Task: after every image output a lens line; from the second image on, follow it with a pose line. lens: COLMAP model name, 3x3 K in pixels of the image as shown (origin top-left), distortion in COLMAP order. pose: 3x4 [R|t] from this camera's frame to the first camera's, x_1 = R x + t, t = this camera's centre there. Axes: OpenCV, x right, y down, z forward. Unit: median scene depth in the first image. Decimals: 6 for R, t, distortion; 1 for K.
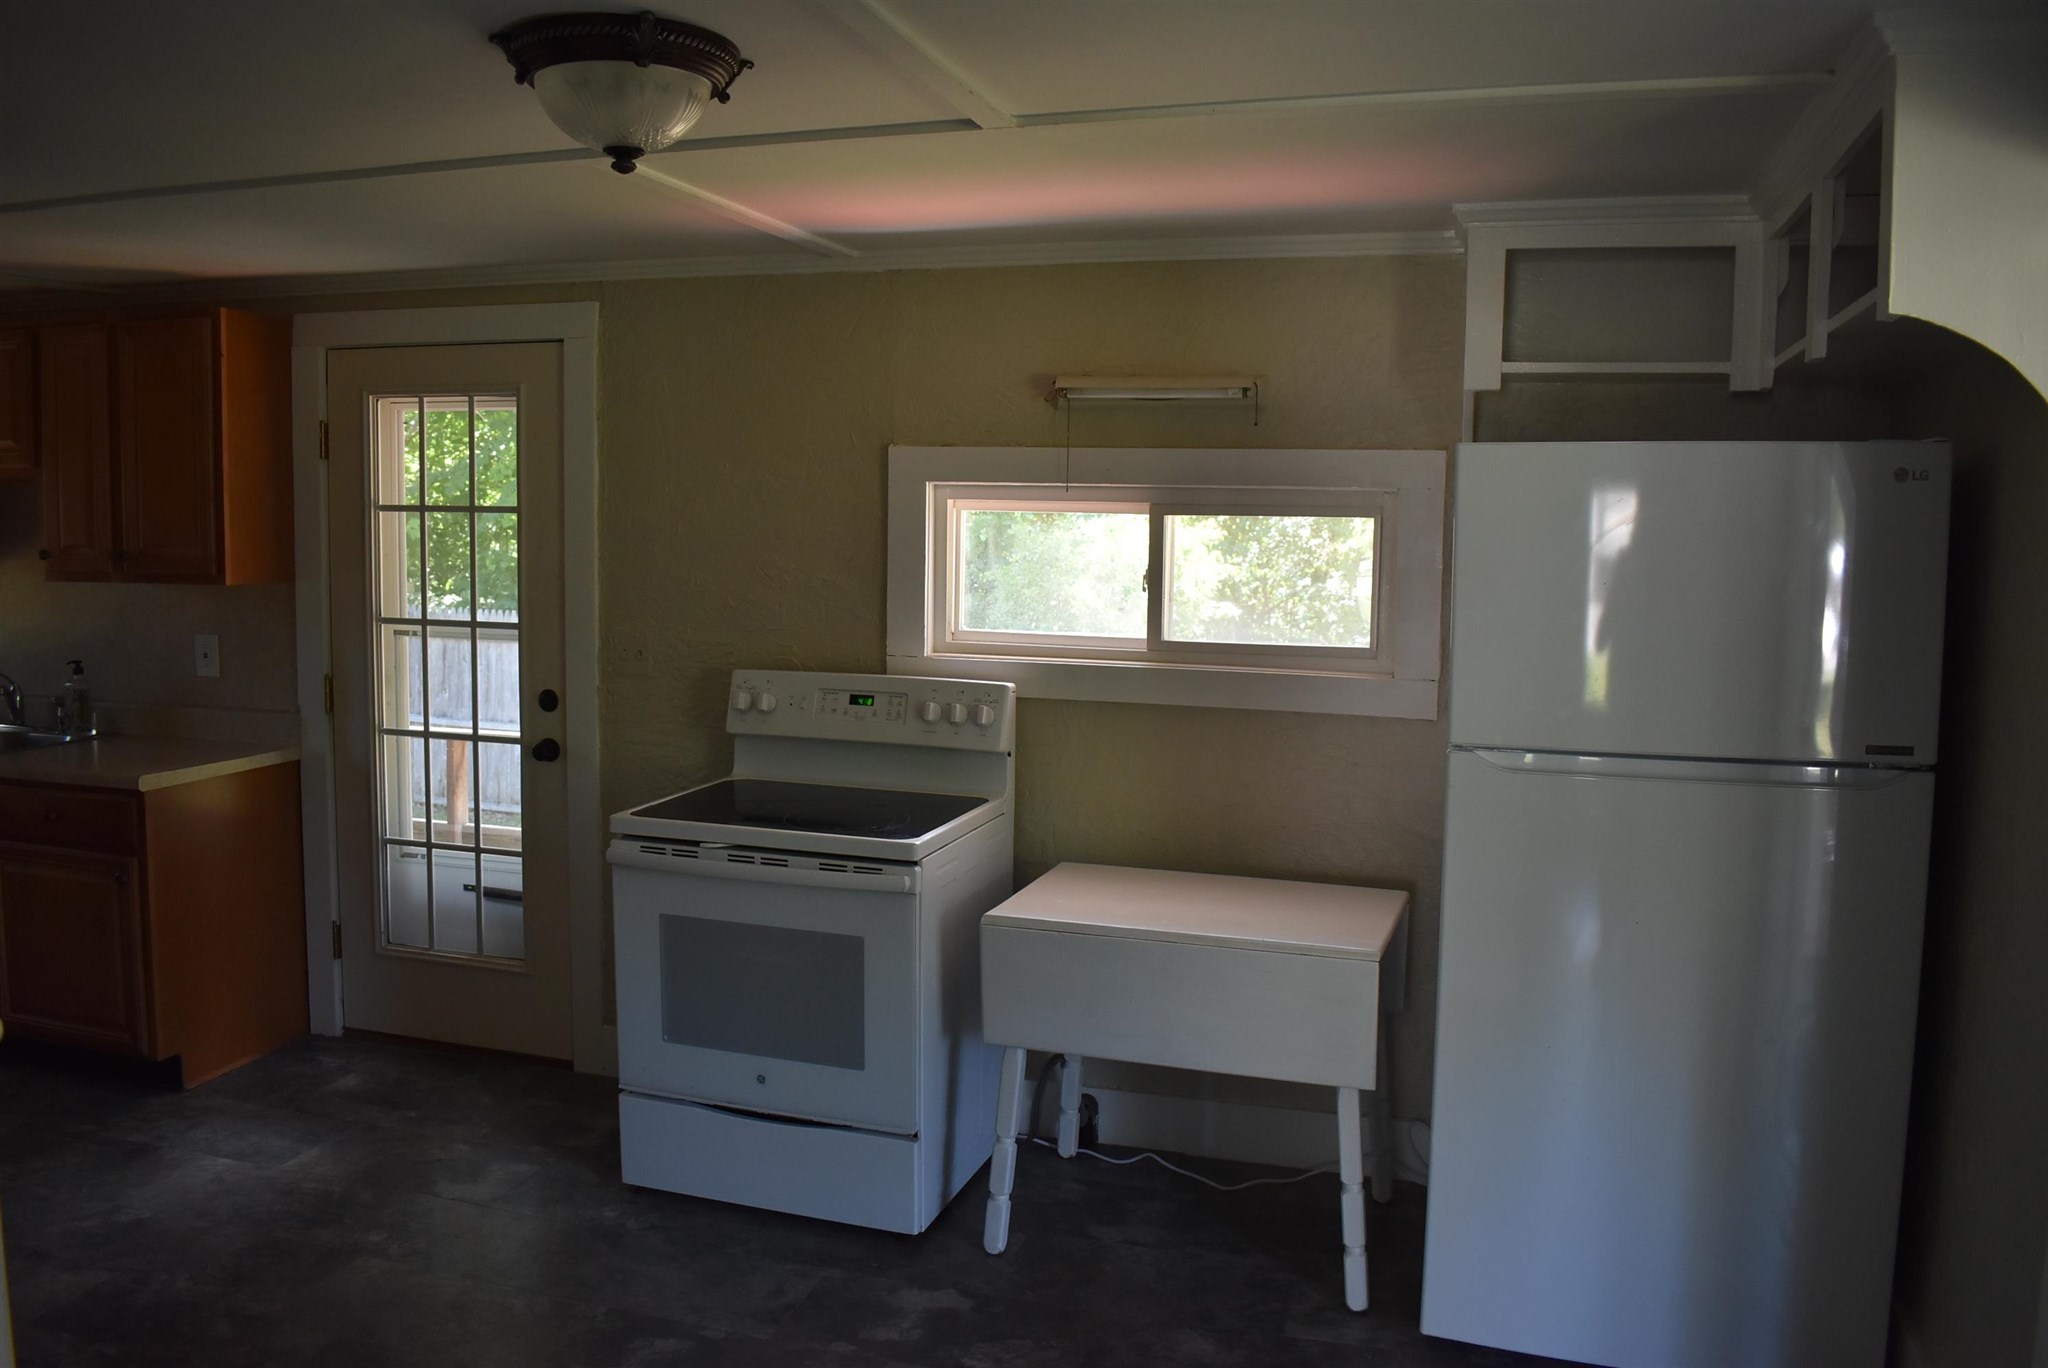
lens RADIAL K [[1598.1, 0, 1015.3], [0, 1598.1, 686.5], [0, 0, 1]] dist [-0.087746, 0.011169]
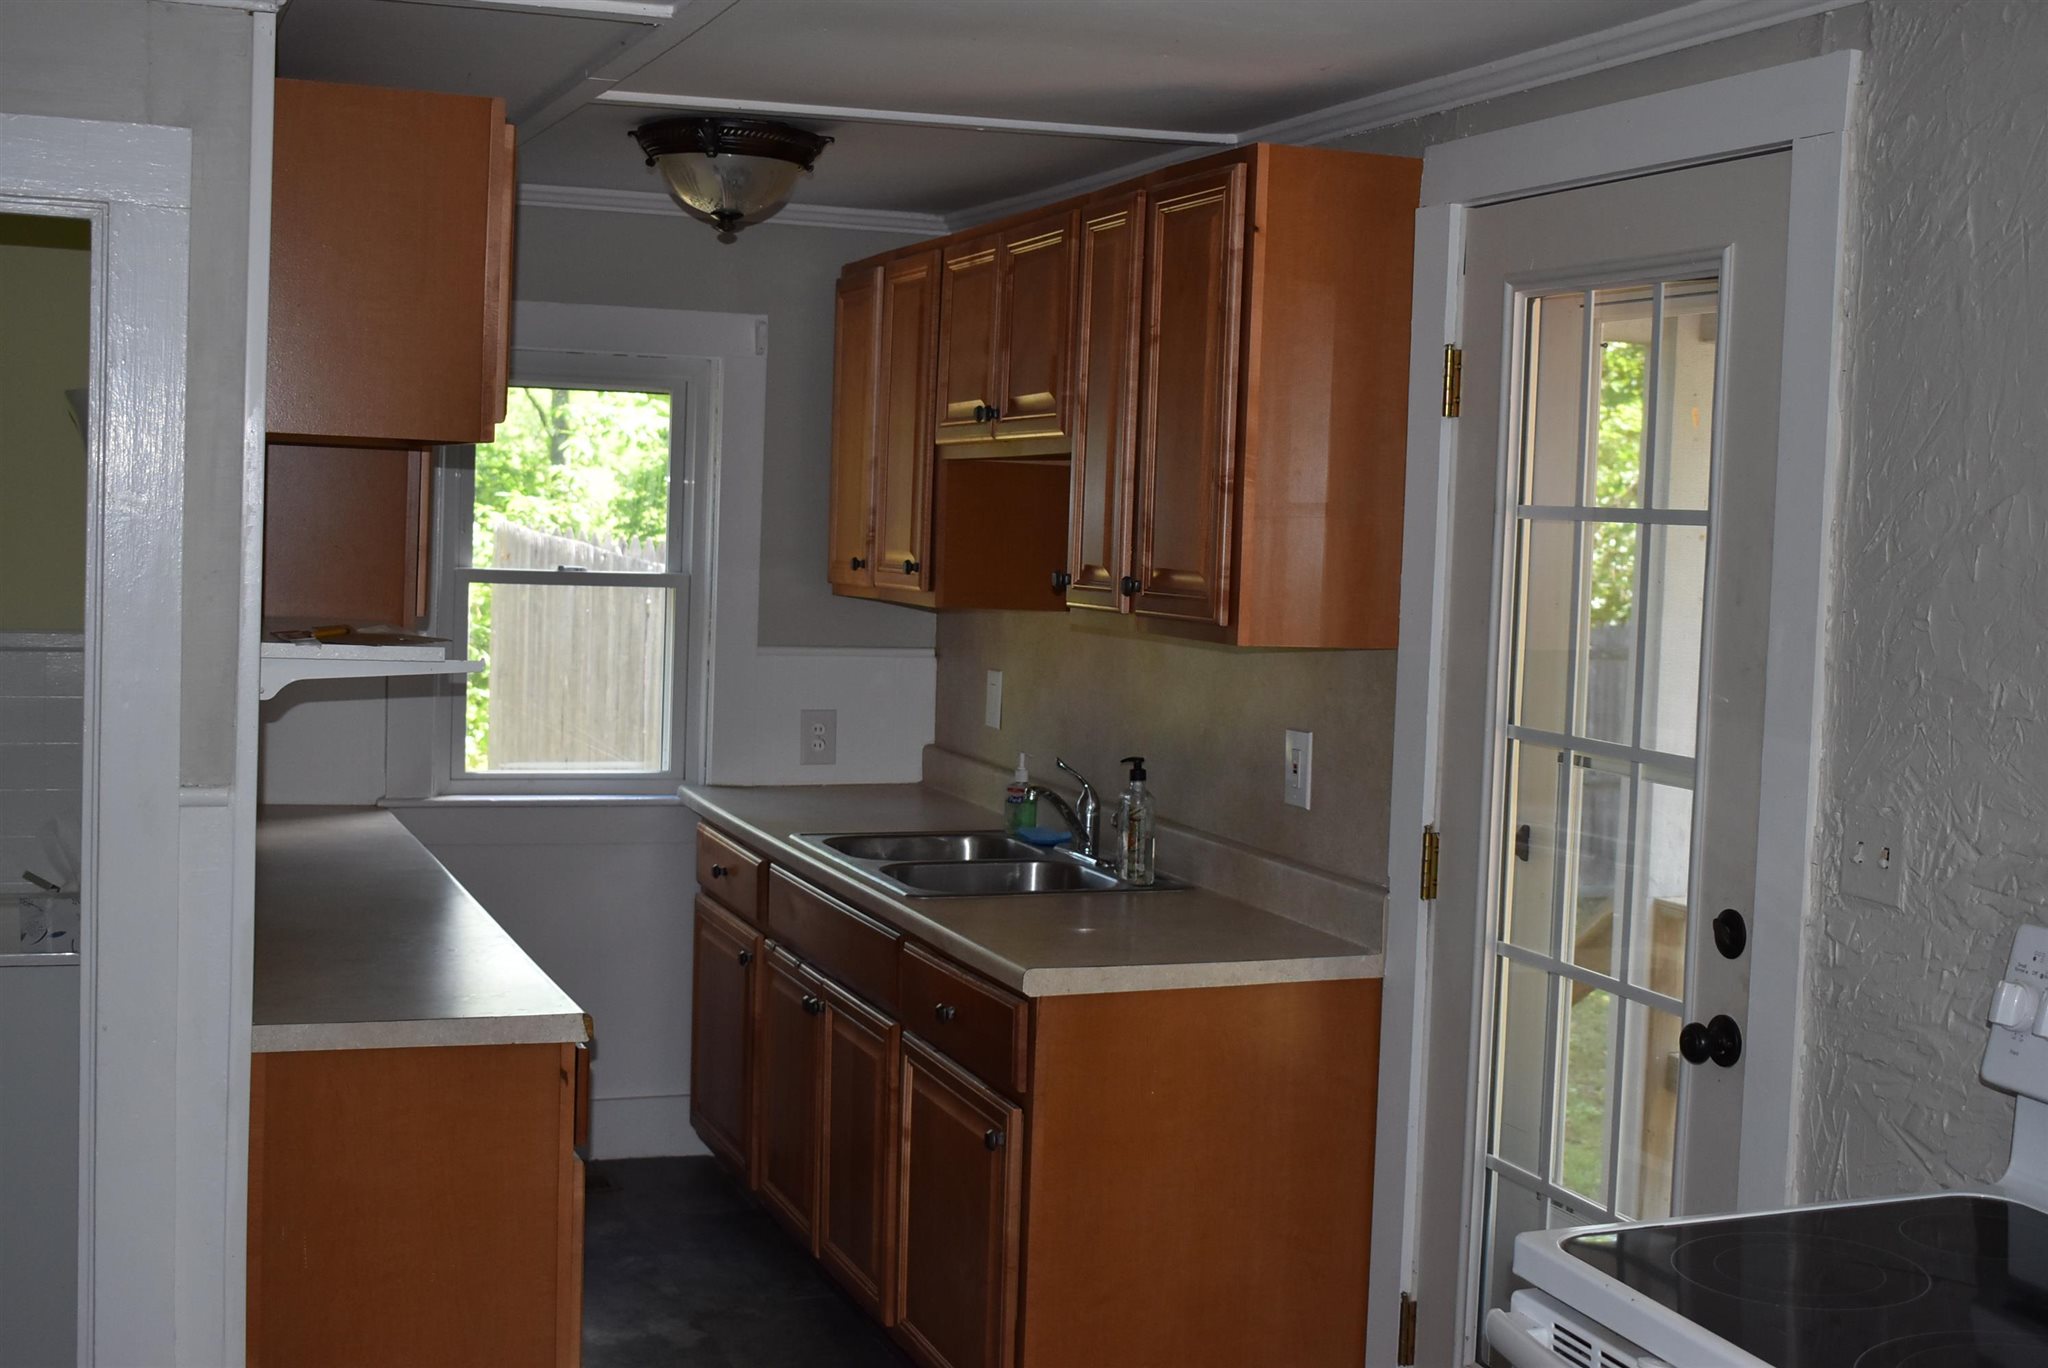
lens RADIAL K [[2532.9, 0, 1021.8], [0, 2532.9, 683.3], [0, 0, 1]] dist [-0.048811, 0.000000]
pose [[0.605971, 0.058974, -0.793297, 0.163545], [-0.101366, 0.994843, -0.003472, -0.042345], [0.789002, 0.082518, 0.608824, 0.412487]]
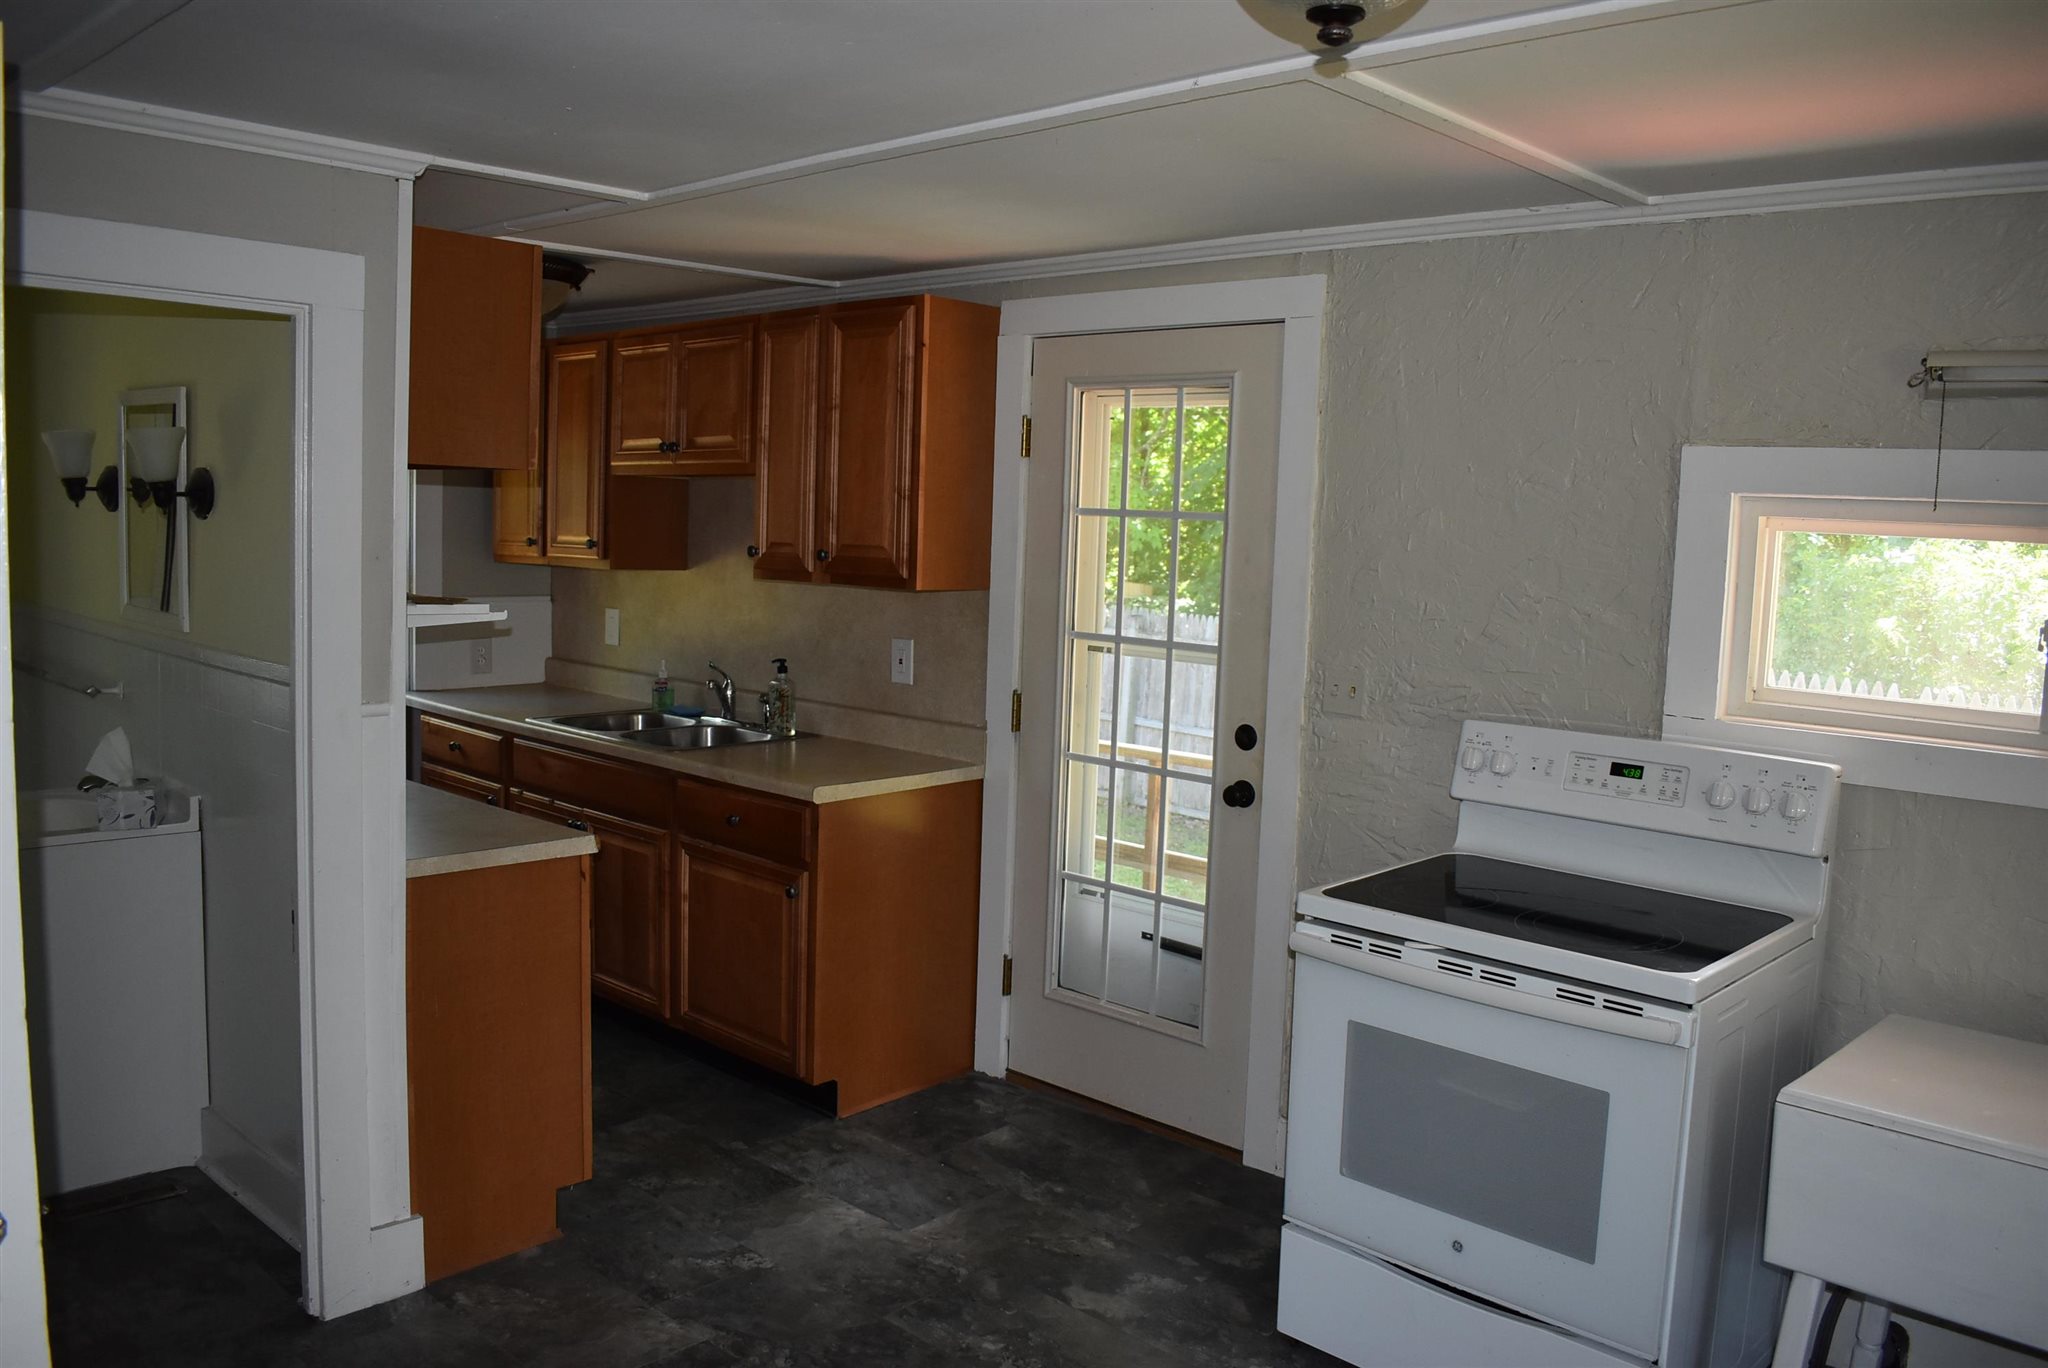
lens RADIAL K [[1598.1, 0, 1009.0], [0, 1598.1, 691.6], [0, 0, 1]] dist [-0.087746, 0.011169]
pose [[0.894909, 0.061877, -0.441939, -0.027661], [-0.062873, 0.997944, 0.012409, -0.020079], [0.441798, 0.016681, 0.896959, 0.170115]]
